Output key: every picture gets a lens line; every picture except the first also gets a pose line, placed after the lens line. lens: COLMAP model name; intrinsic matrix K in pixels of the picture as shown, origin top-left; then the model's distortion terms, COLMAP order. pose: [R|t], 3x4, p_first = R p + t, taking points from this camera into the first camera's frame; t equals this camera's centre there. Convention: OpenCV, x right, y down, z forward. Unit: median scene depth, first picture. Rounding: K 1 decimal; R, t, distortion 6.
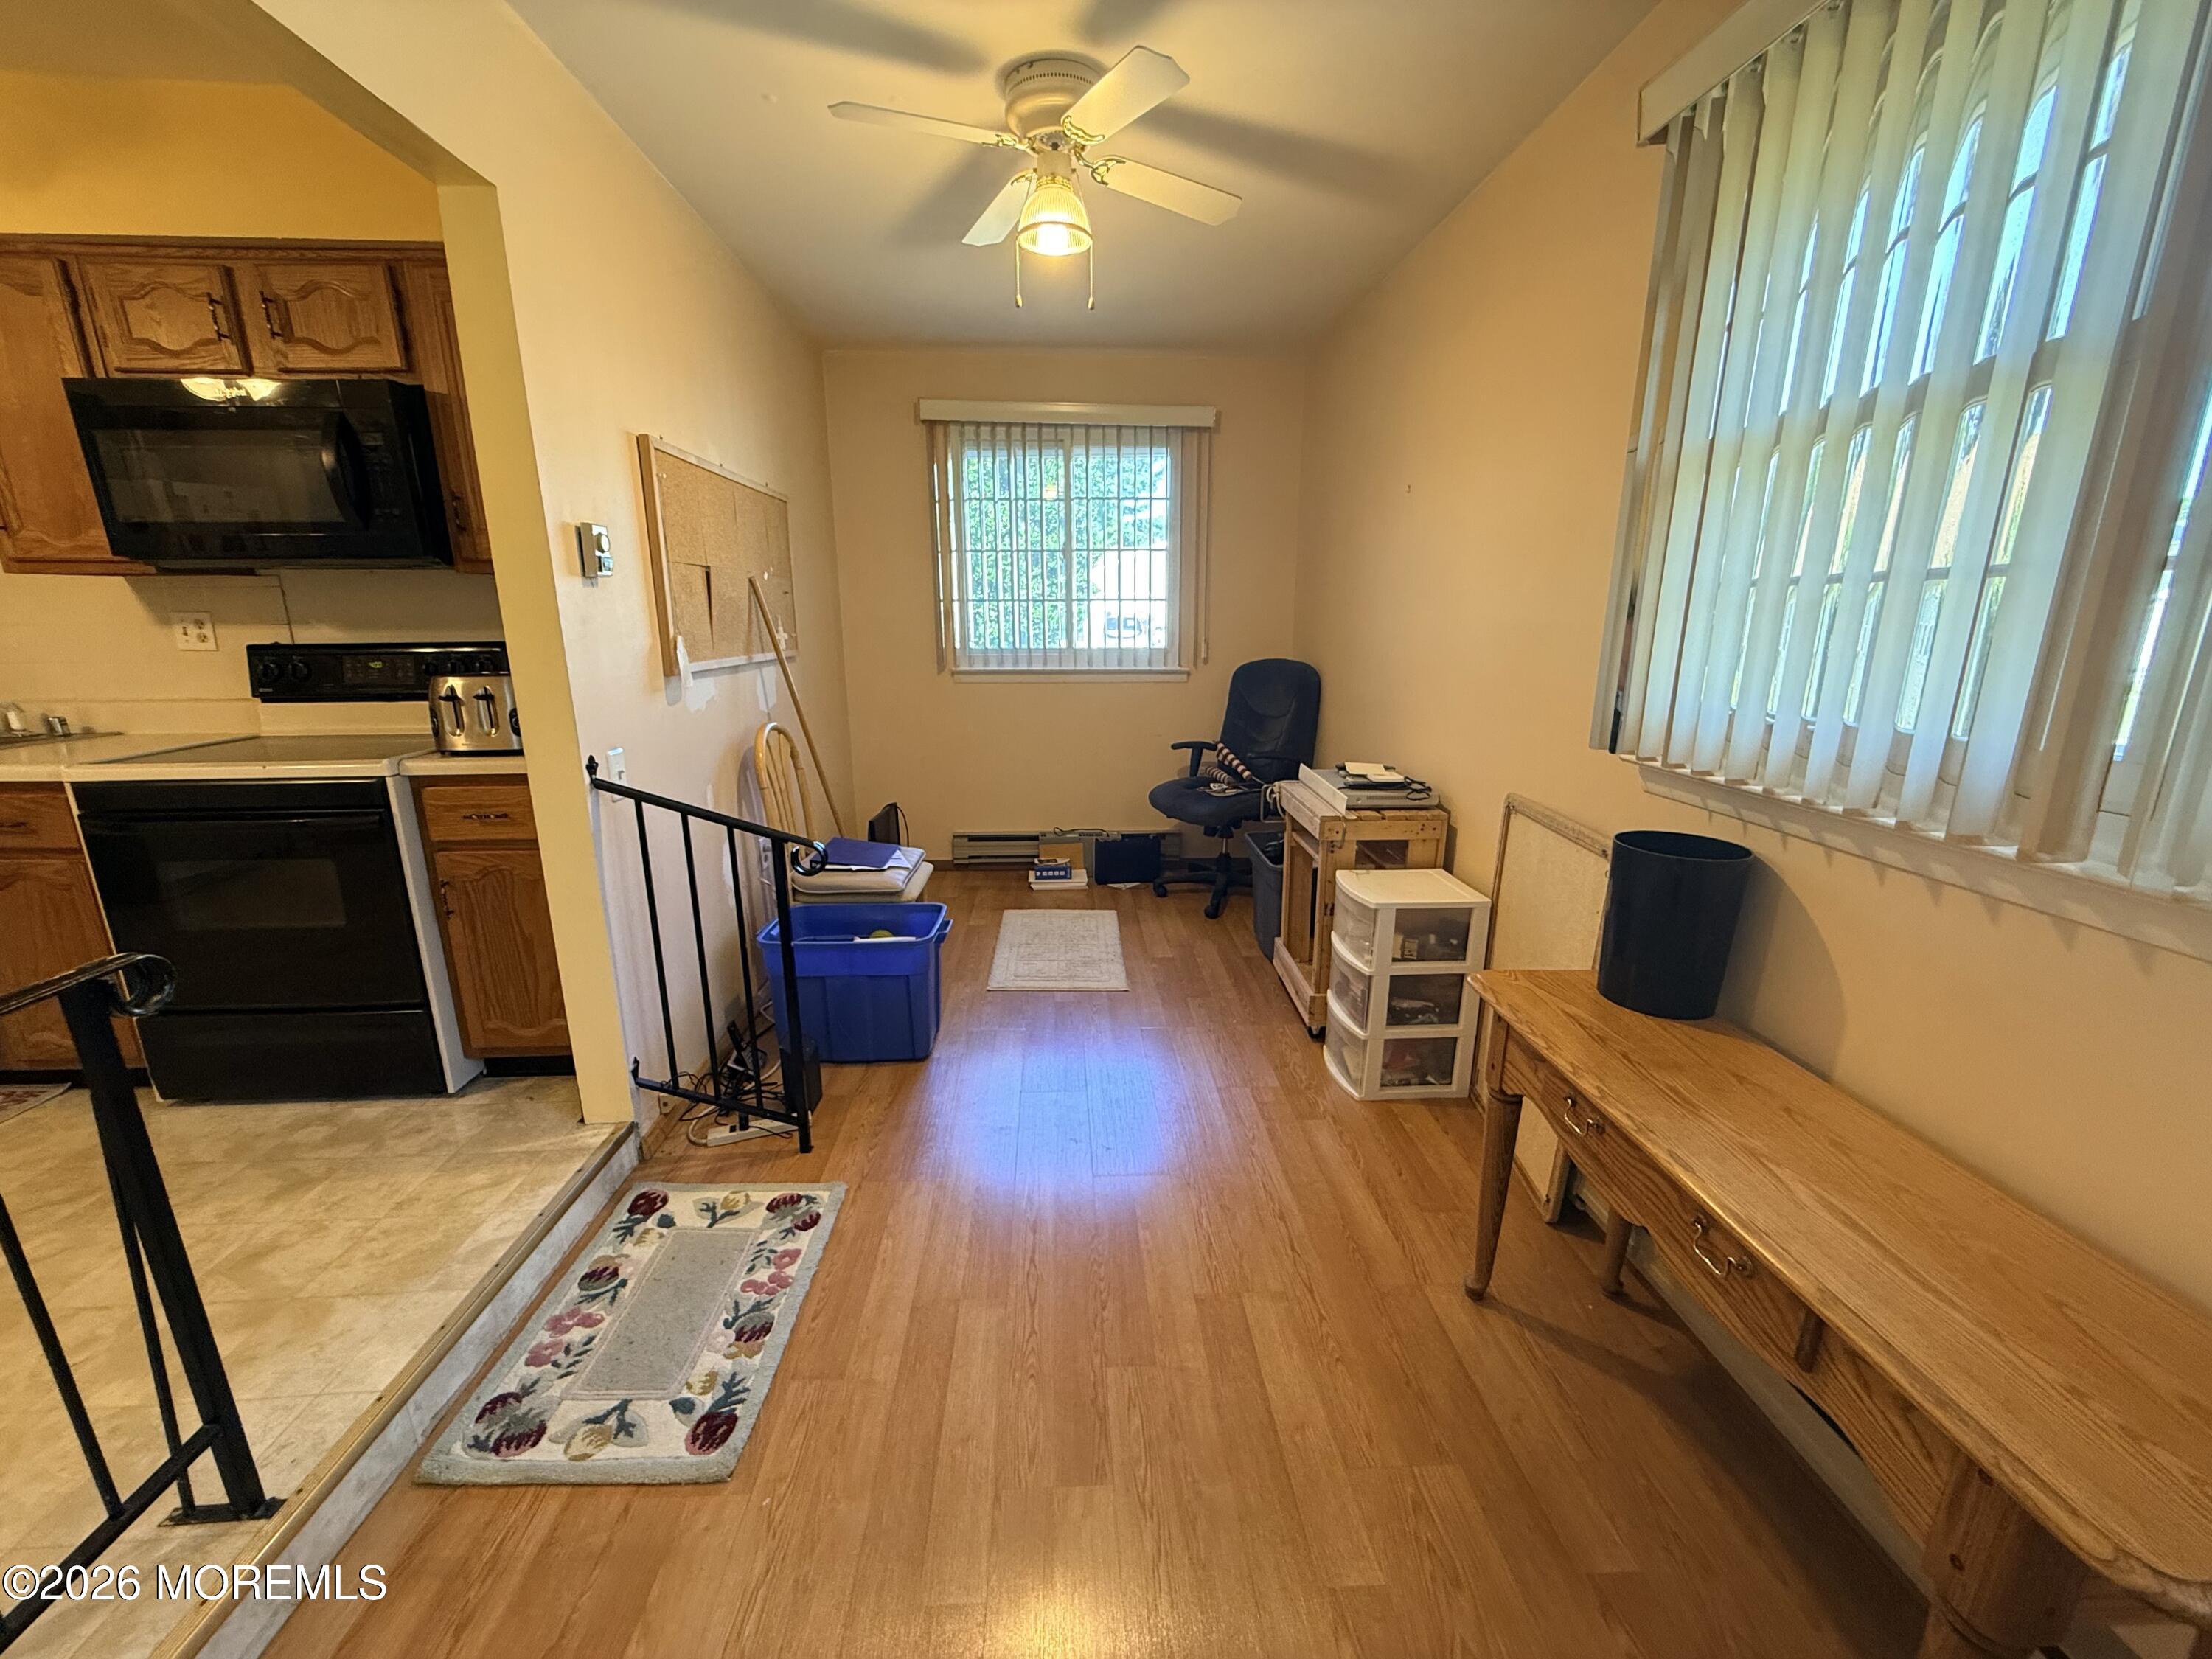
lens RADIAL K [[884.2, 0, 1101.2], [0, 884.2, 830.1], [0, 0, 1]] dist [-0.000612, -0.000032]
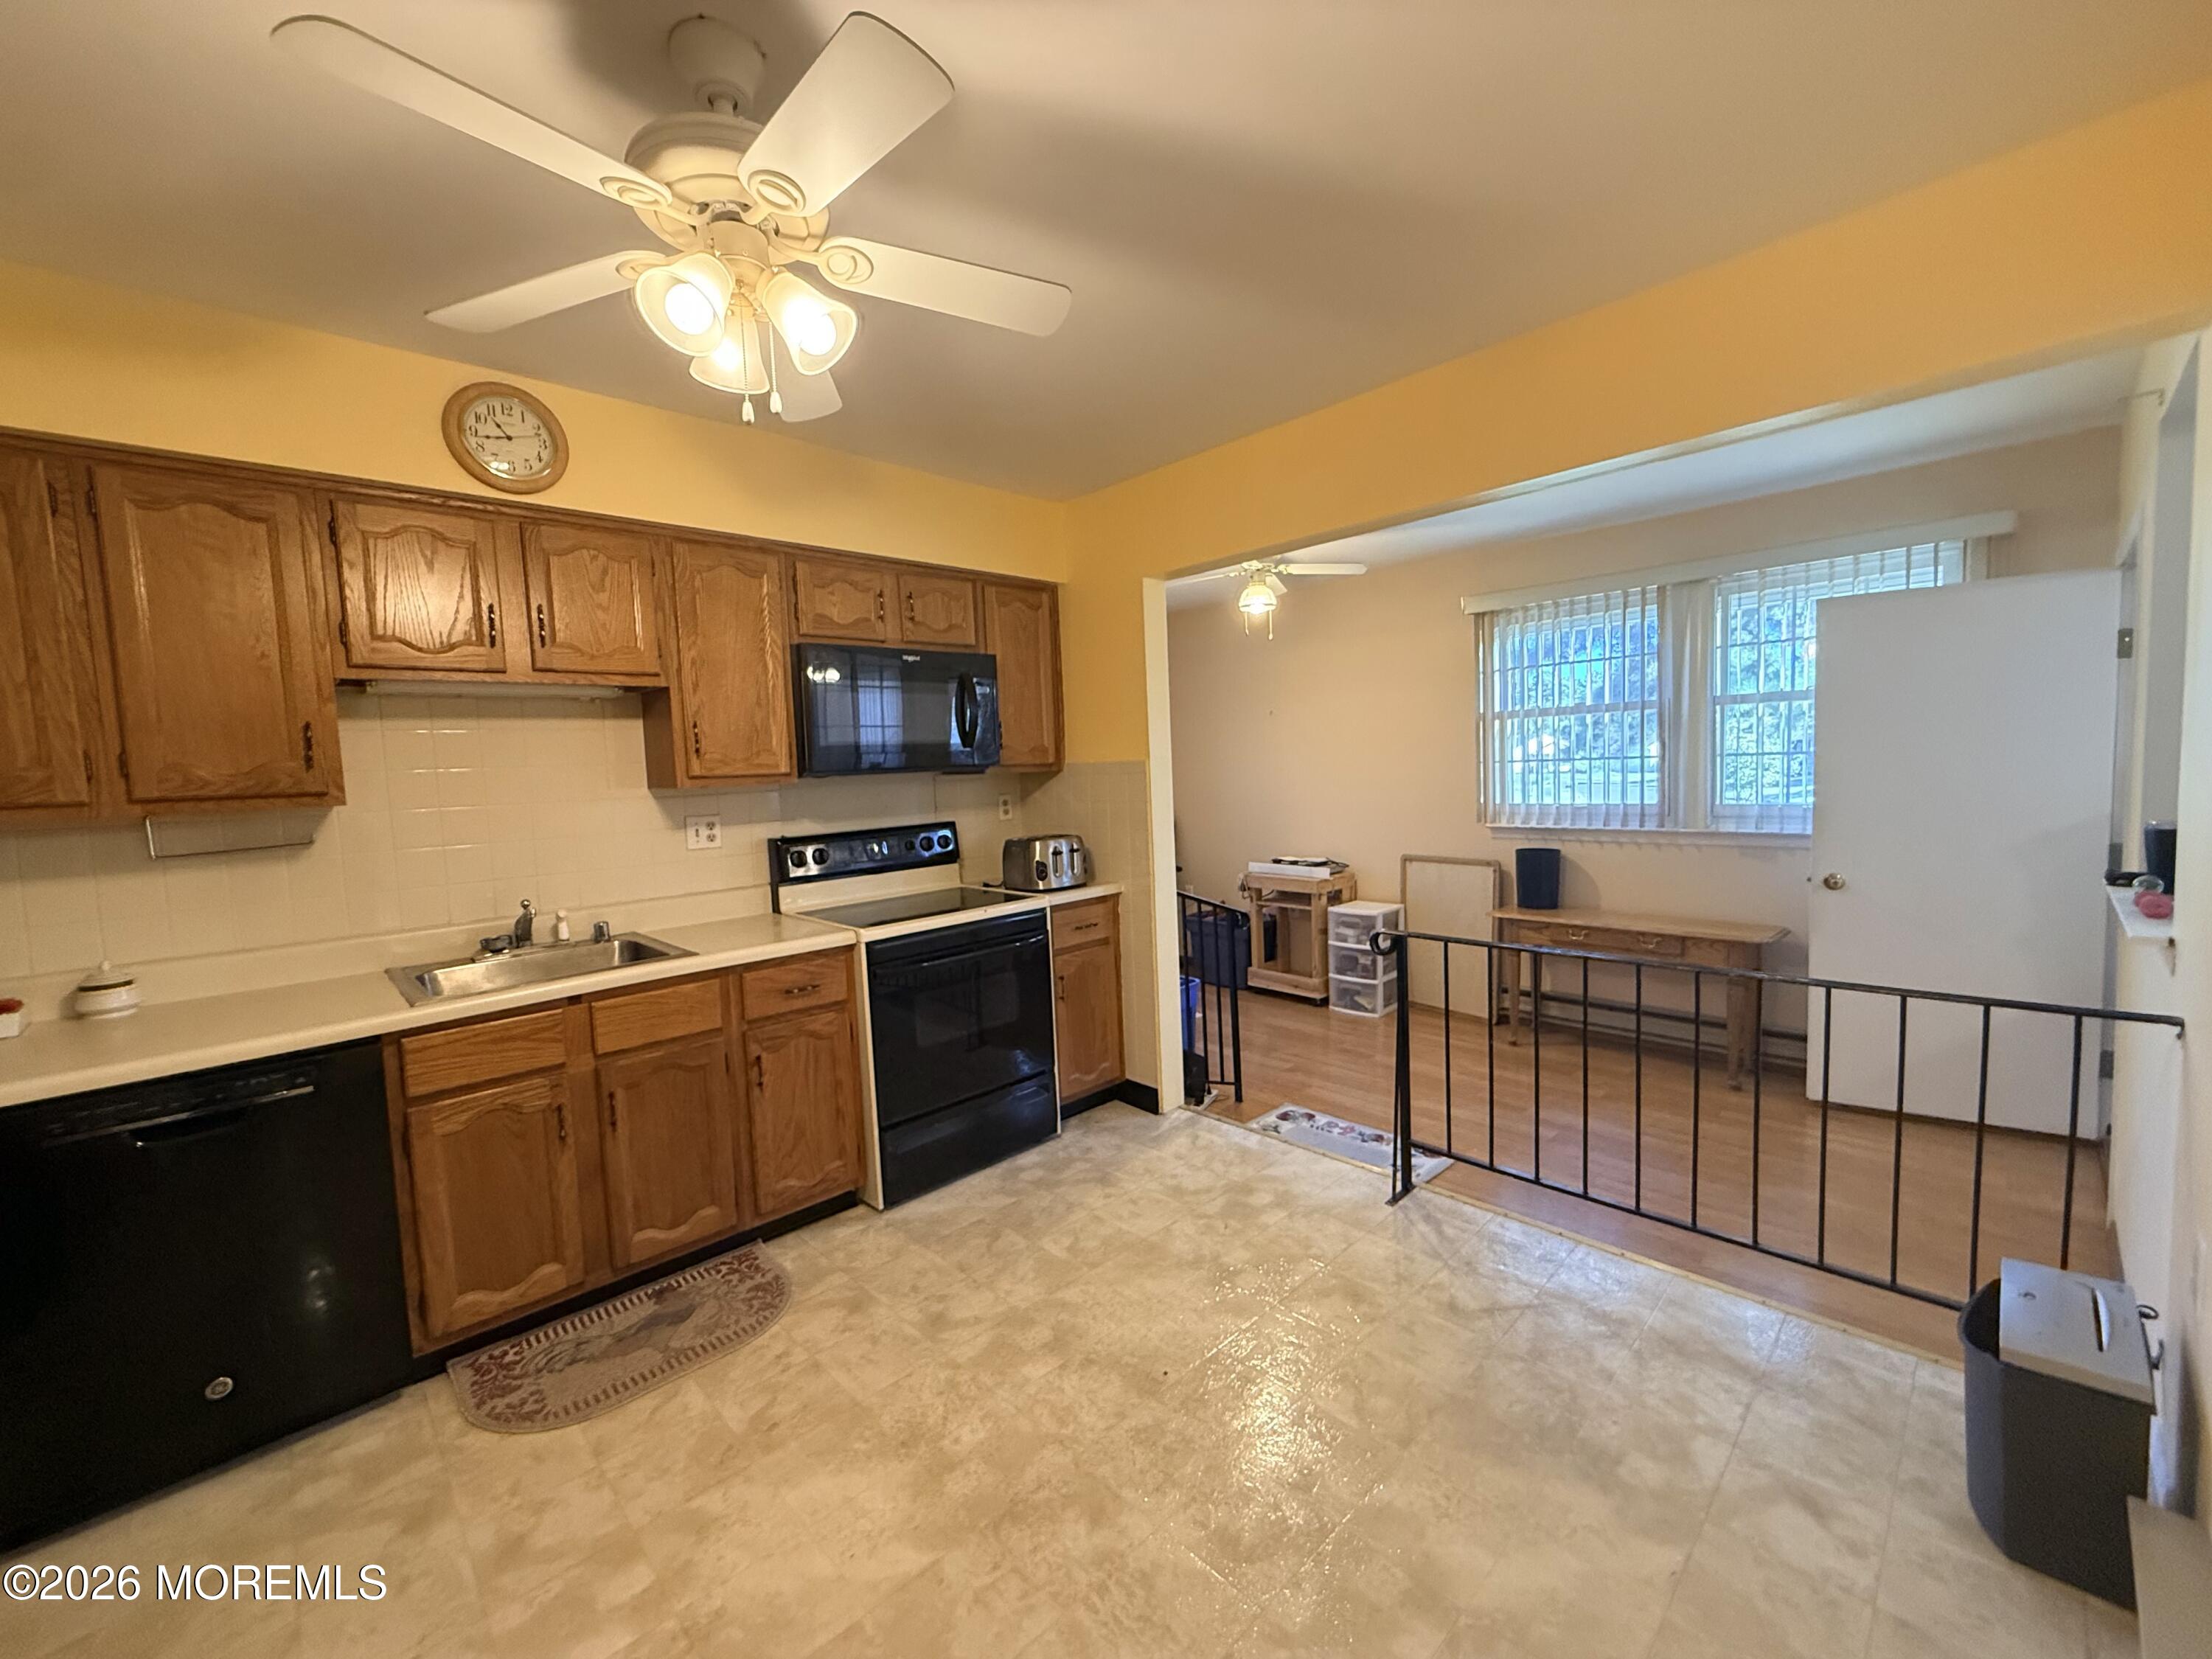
lens RADIAL K [[884.2, 0, 1101.2], [0, 884.2, 830.1], [0, 0, 1]] dist [-0.000612, -0.000032]
pose [[0.755449, -0.077458, 0.650613, -1.642775], [0.193993, 0.974908, -0.109185, -0.006057], [-0.625830, 0.208698, 0.751520, -0.206992]]
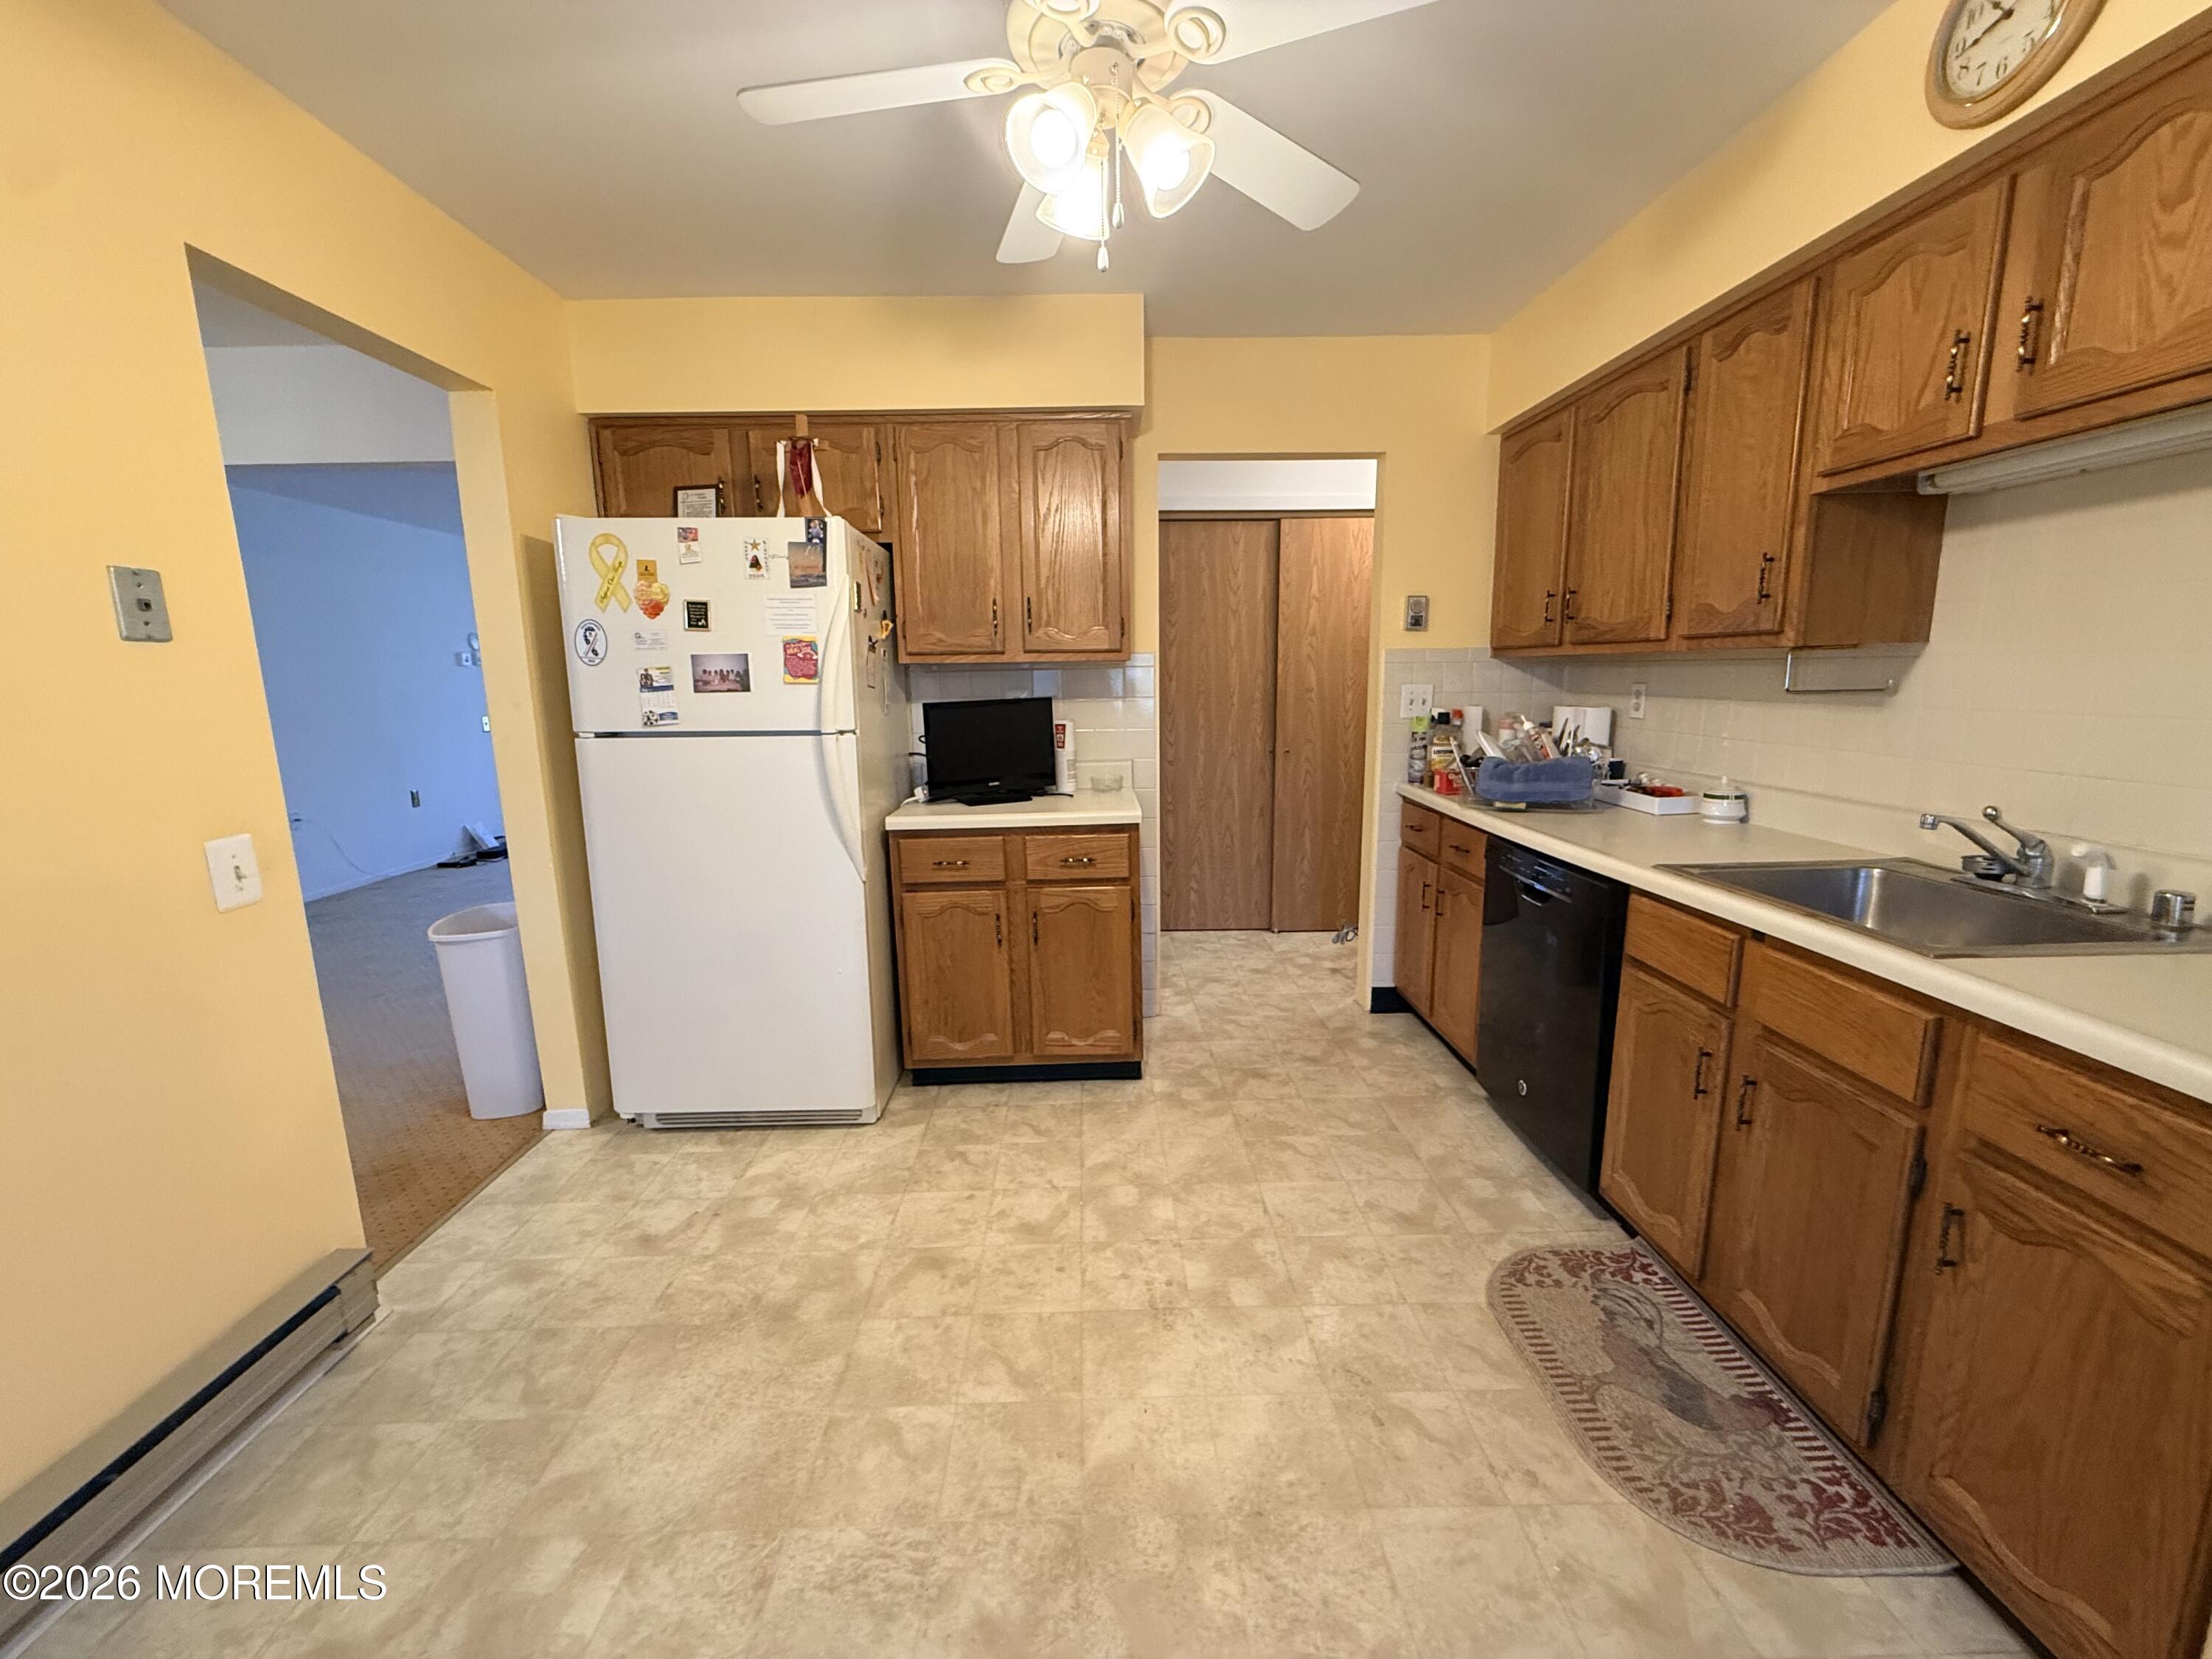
lens RADIAL K [[884.2, 0, 1101.2], [0, 884.2, 830.1], [0, 0, 1]] dist [-0.000612, -0.000032]
pose [[-0.028603, 0.179122, -0.983411, -0.757169], [-0.224570, 0.957513, 0.180937, -0.133486], [0.974038, 0.226020, 0.012838, 0.412744]]
